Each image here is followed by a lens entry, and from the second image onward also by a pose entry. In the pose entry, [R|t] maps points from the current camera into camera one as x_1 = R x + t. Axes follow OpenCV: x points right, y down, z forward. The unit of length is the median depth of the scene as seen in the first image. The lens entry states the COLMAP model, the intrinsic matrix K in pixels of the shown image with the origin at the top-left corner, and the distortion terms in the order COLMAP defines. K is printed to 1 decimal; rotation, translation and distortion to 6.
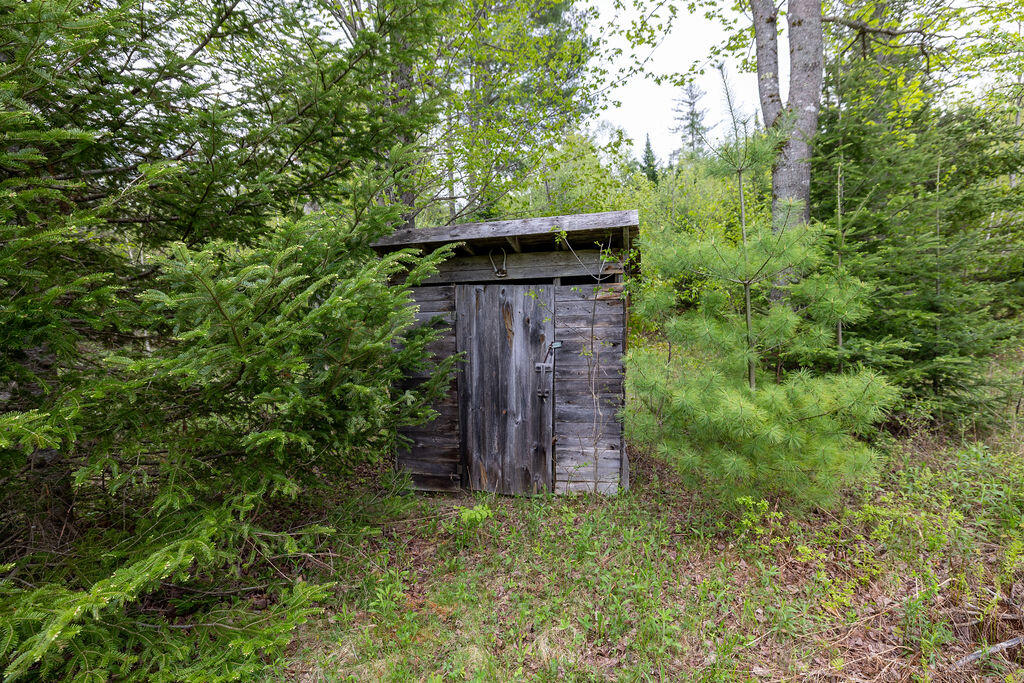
lens RADIAL K [[539.5, 0, 513.6], [0, 539.5, 344.1], [0, 0, 1]] dist [-0.002165, 0.000034]
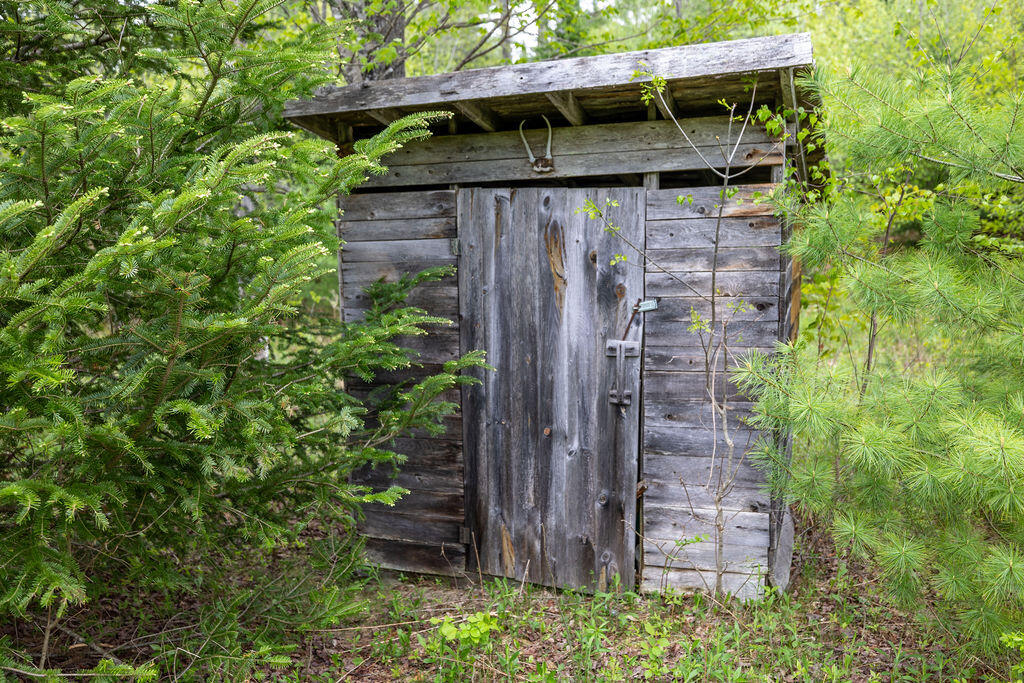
lens RADIAL K [[954.9, 0, 511.1], [0, 954.9, 340.9], [0, 0, 1]] dist [0.023900, 0.000000]
pose [[0.991130, 0.014250, -0.132130, 0.071126], [-0.005587, 0.997823, 0.065705, -0.023652], [0.132779, -0.064384, 0.989052, 0.080796]]
